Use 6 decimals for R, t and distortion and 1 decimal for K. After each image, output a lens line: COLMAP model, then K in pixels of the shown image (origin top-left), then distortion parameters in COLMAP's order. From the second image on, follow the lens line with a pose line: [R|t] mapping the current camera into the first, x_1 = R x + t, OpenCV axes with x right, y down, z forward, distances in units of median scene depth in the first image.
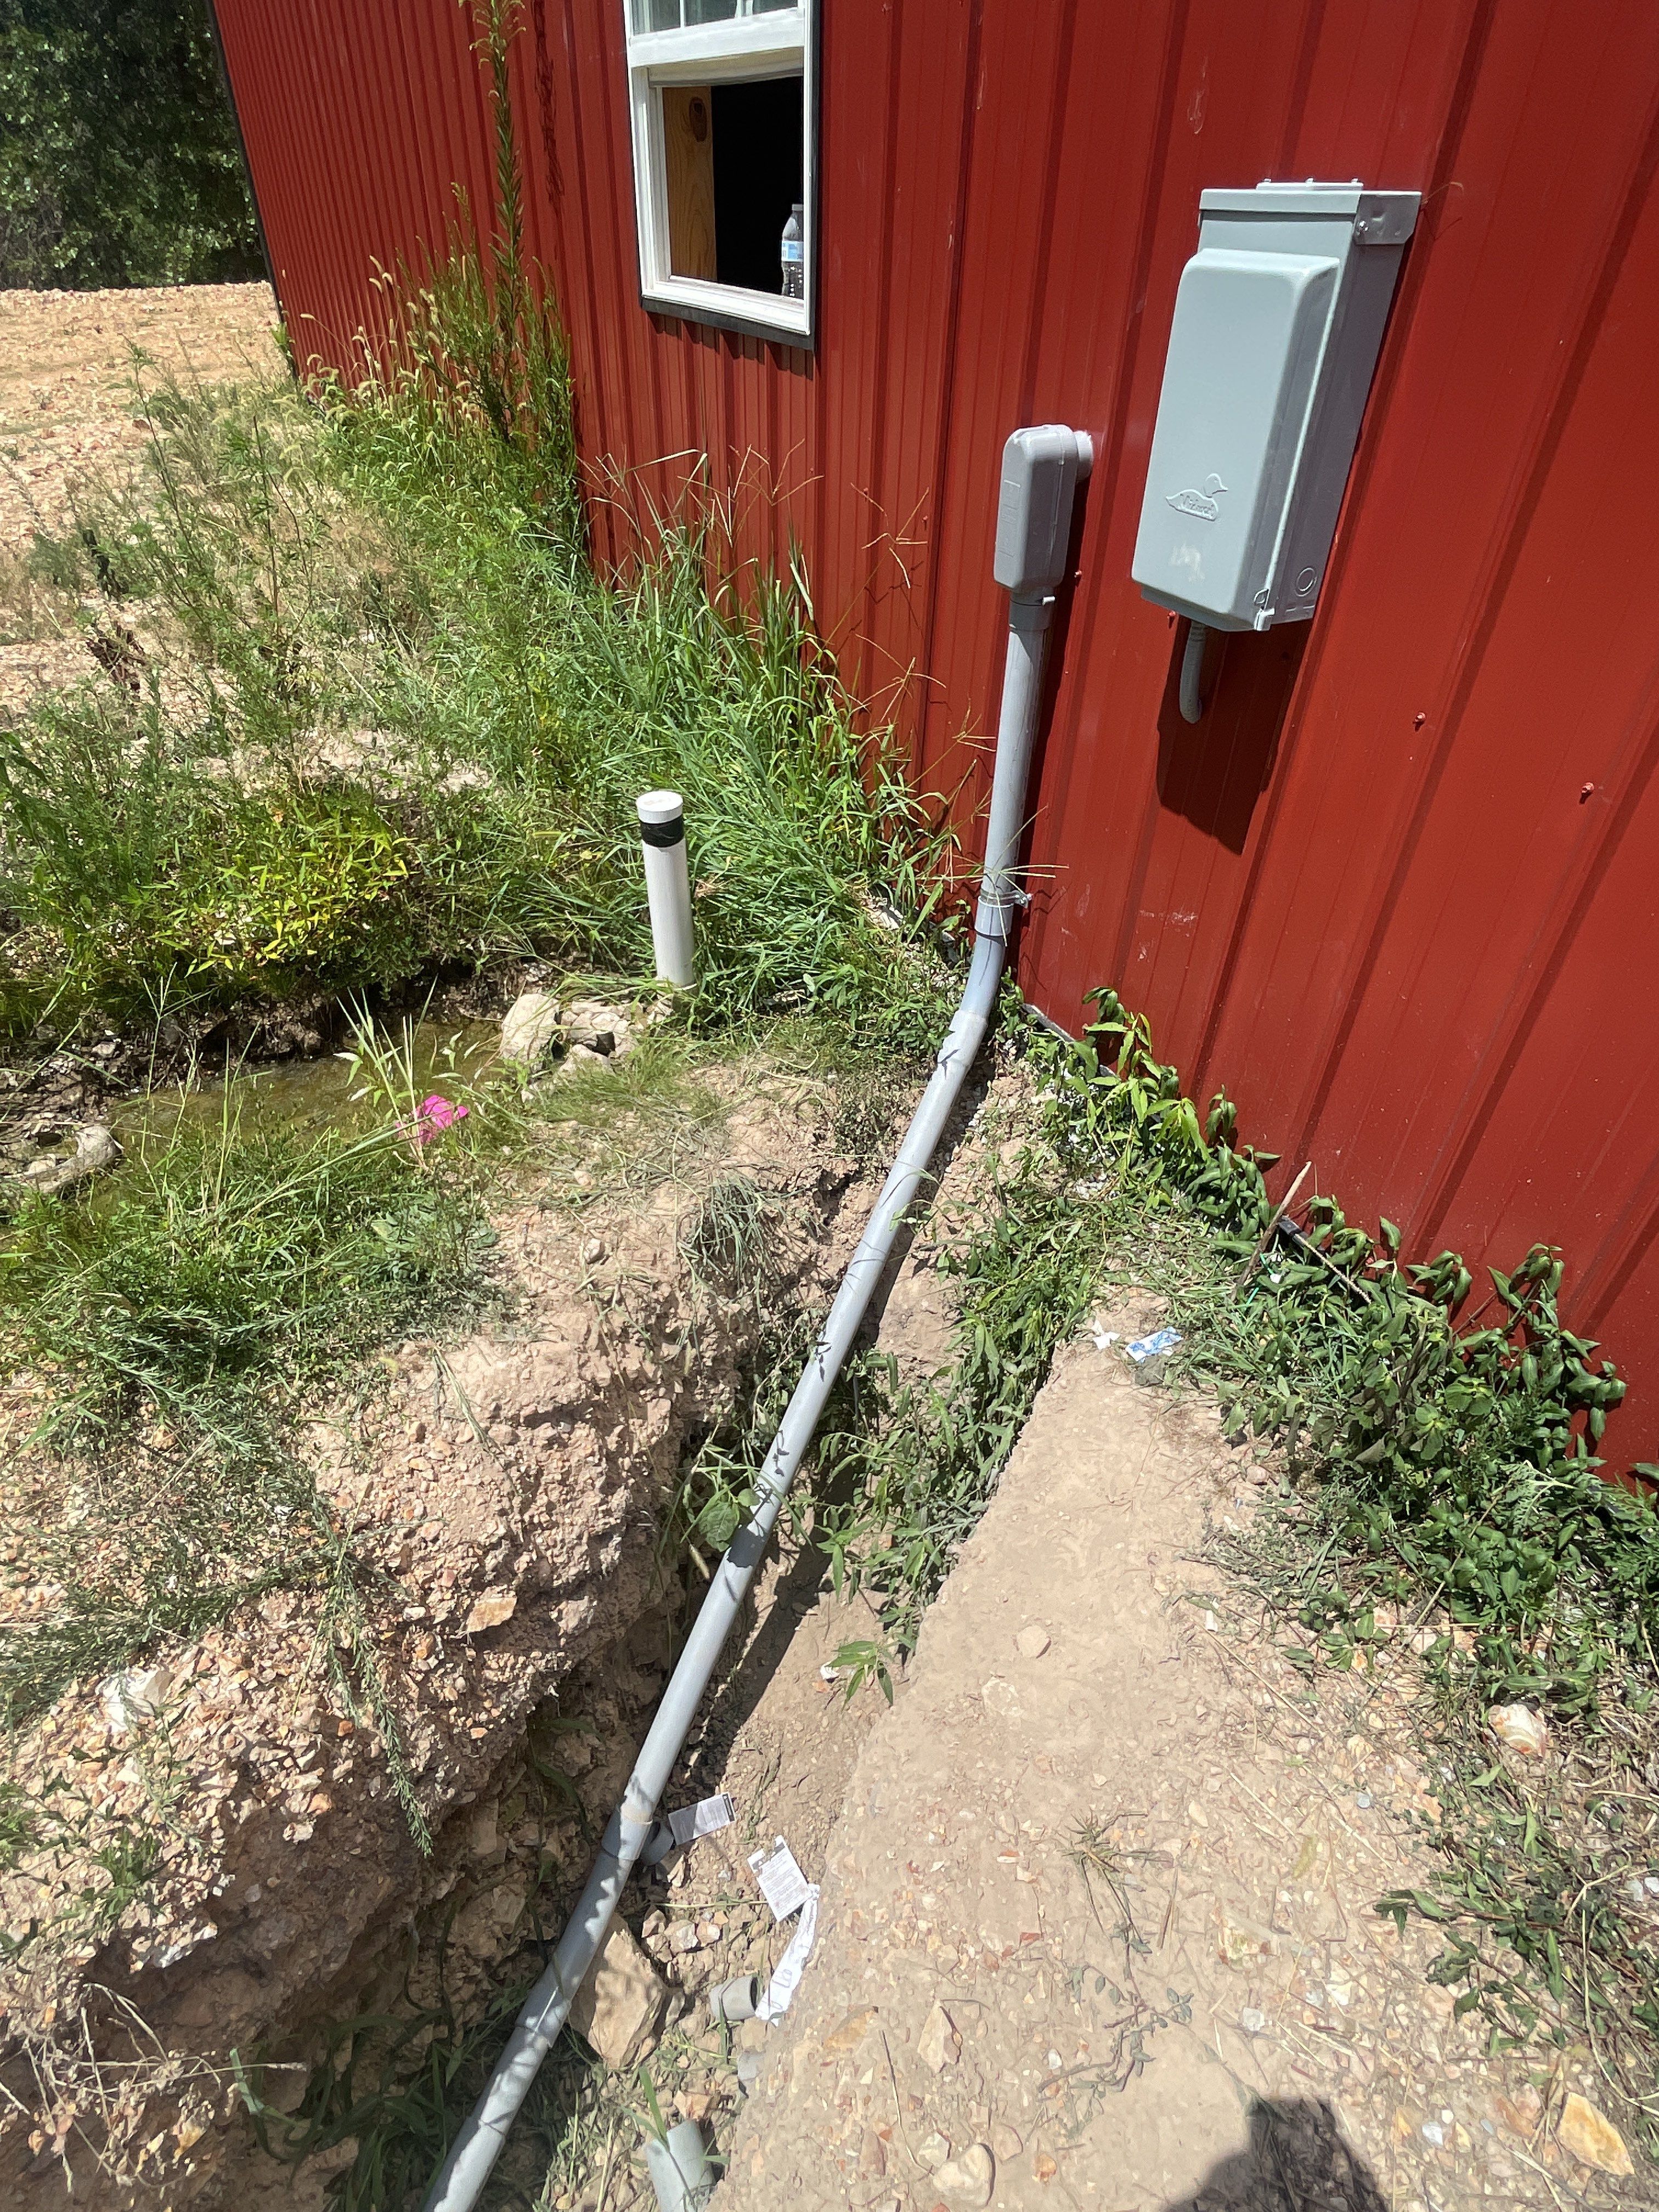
lens RADIAL K [[1207.7, 0, 838.6], [0, 1207.7, 1101.7], [0, 0, 1]] dist [-0.003742, 0.000669]
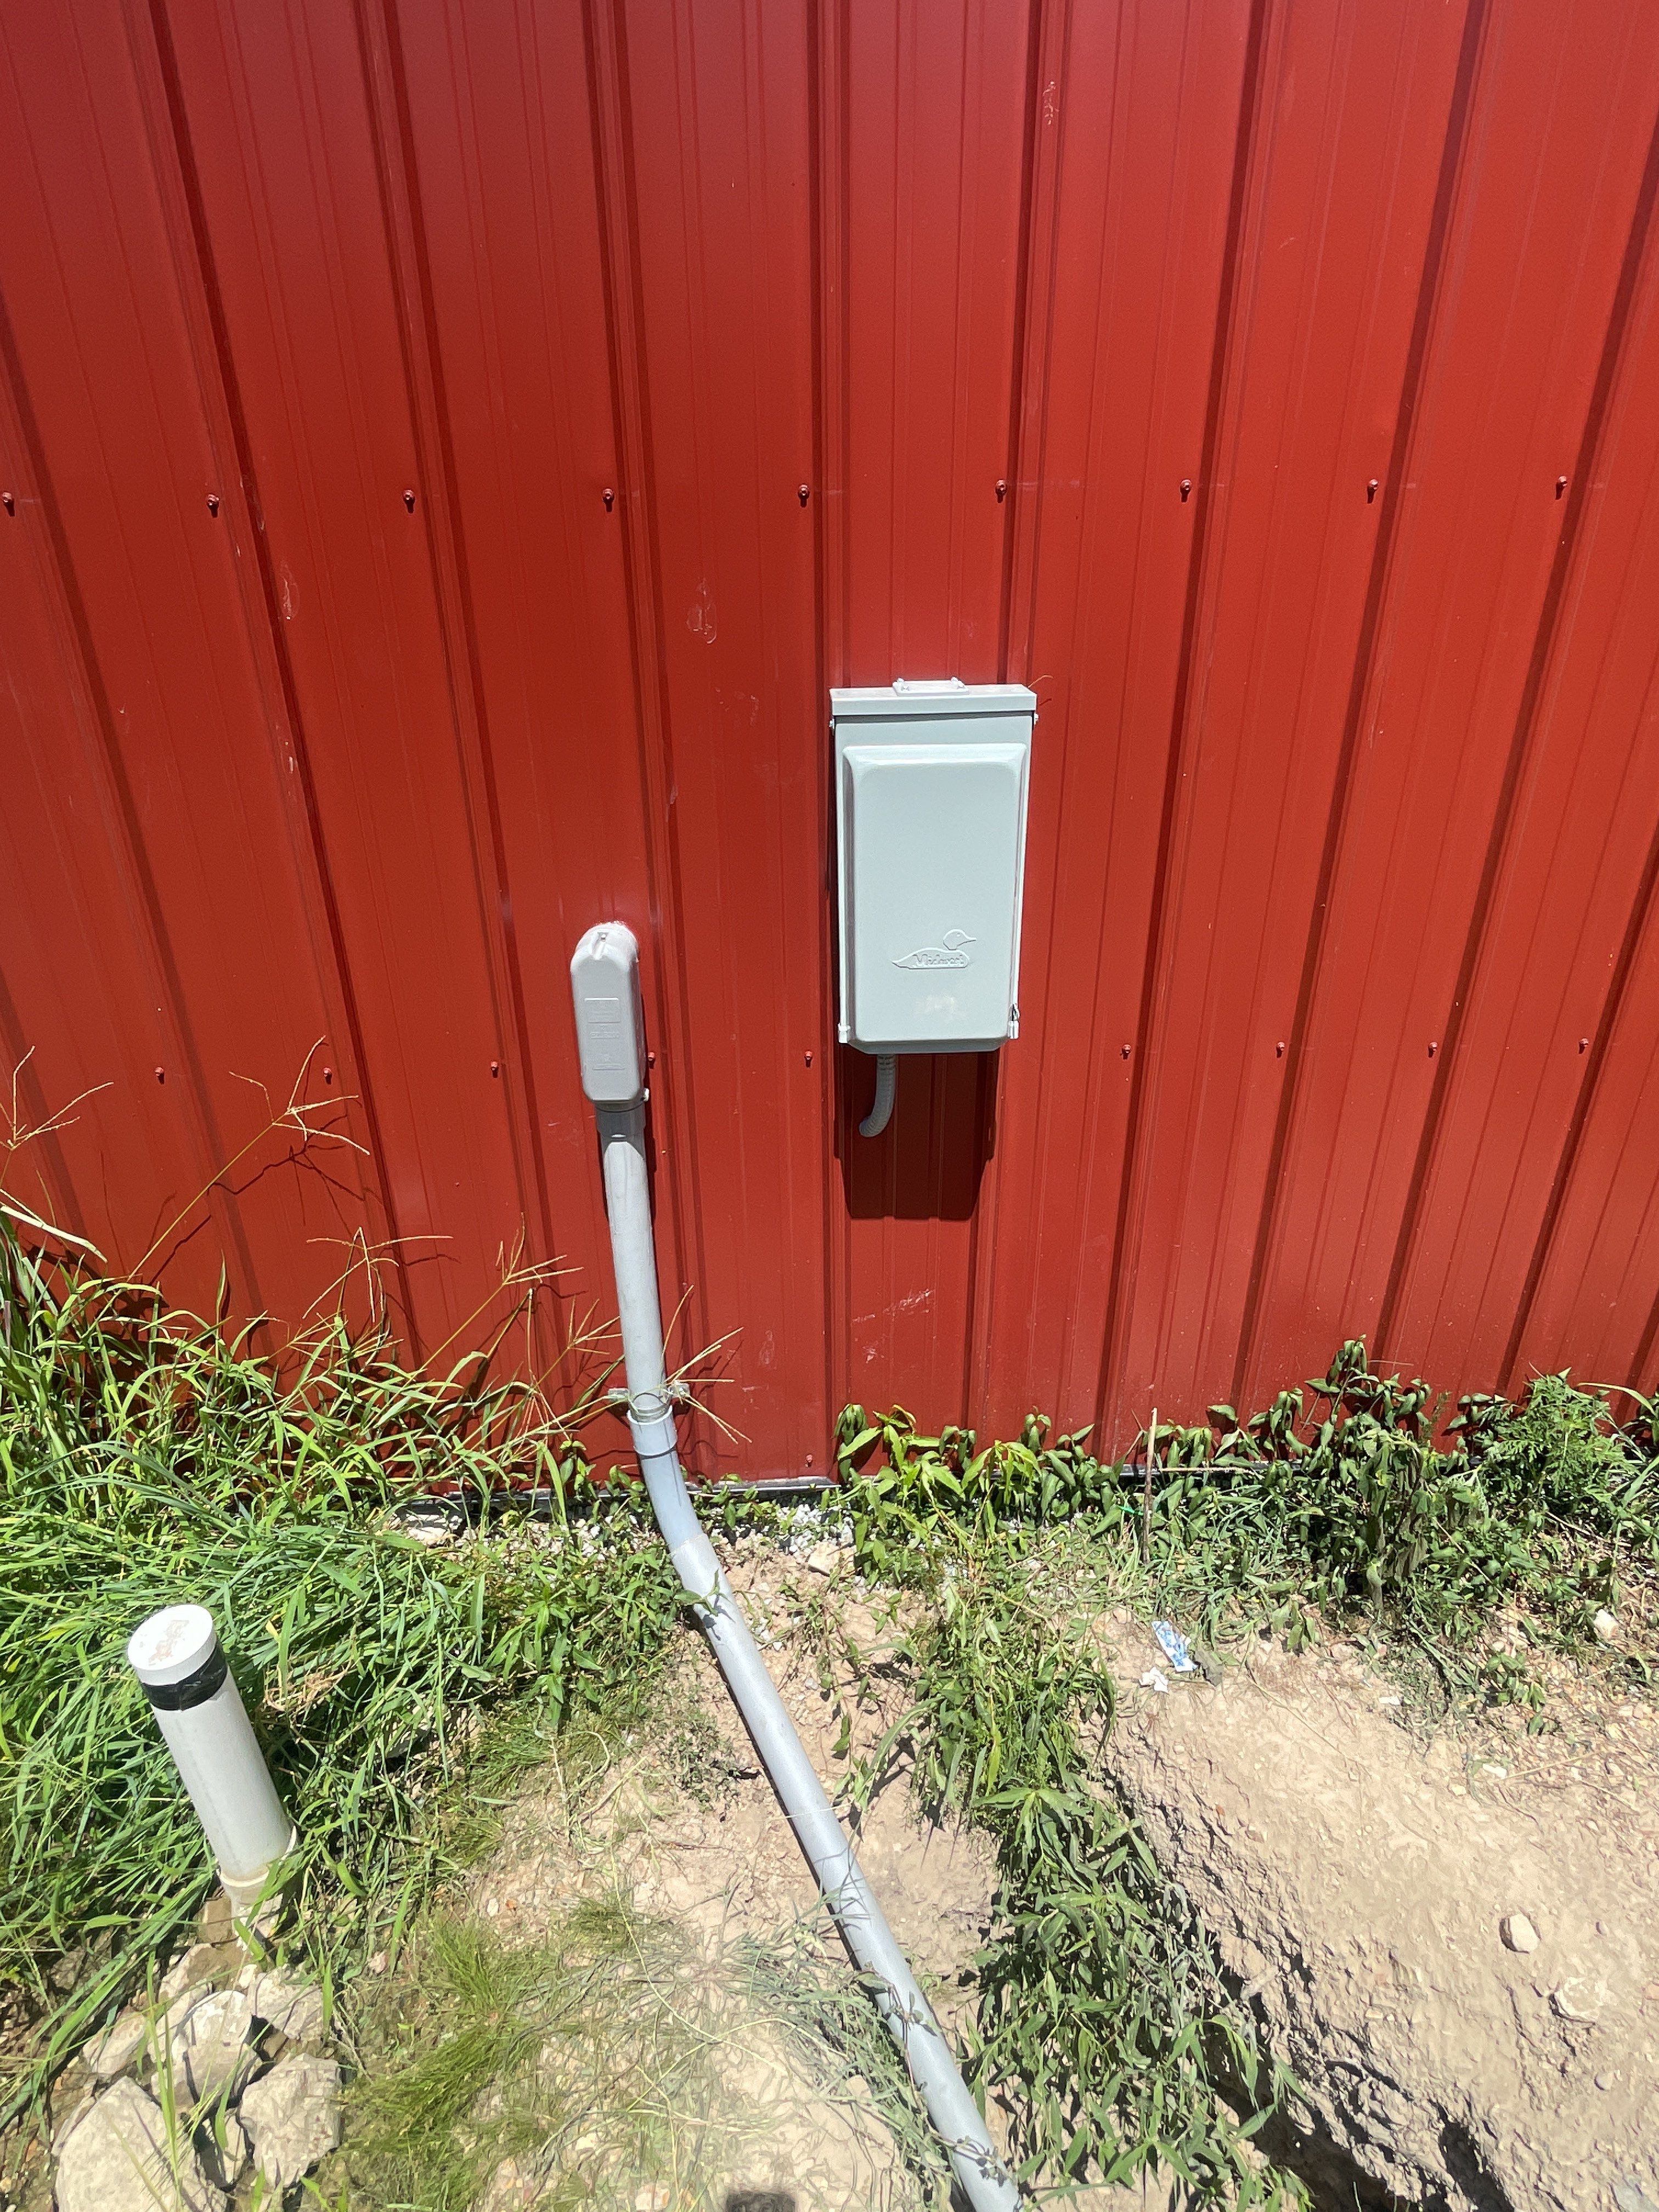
lens RADIAL K [[1207.7, 0, 838.6], [0, 1207.7, 1101.7], [0, 0, 1]] dist [-0.003742, 0.000669]
pose [[0.433690, -0.416409, 0.799073, -0.522142], [0.566673, 0.815532, 0.117429, -0.489037], [-0.700568, 0.401885, 0.589655, 0.438837]]
